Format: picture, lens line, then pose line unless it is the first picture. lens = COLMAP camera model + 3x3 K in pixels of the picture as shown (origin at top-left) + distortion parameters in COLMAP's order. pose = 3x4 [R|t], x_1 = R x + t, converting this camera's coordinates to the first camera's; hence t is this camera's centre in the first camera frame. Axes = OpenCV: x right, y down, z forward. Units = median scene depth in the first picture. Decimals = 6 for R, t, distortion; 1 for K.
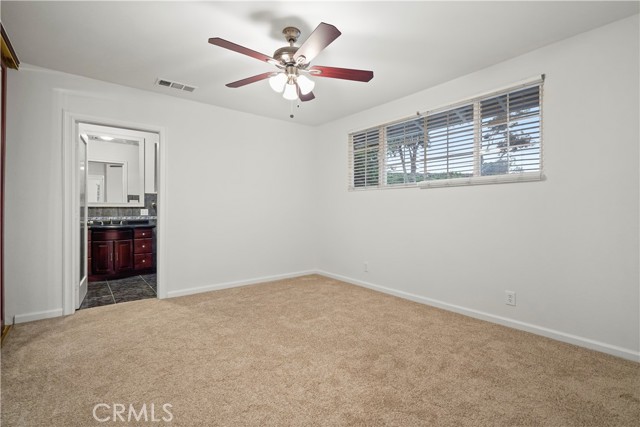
lens RADIAL K [[299.2, 0, 320.0], [0, 299.2, 213.5], [0, 0, 1]] dist [-0.001180, -0.000053]
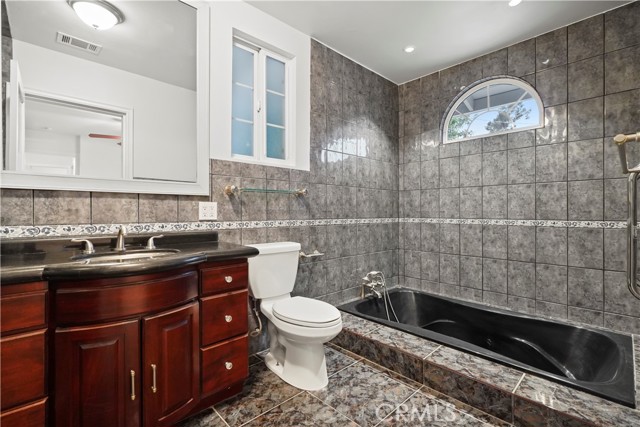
lens RADIAL K [[293.0, 0, 323.6], [0, 293.0, 211.7], [0, 0, 1]] dist [-0.001148, 0.000097]
pose [[0.996234, -0.001710, 0.086685, -0.507400], [0.001911, 0.999996, -0.002230, -0.001744], [-0.086680, 0.002388, 0.996233, 0.671668]]
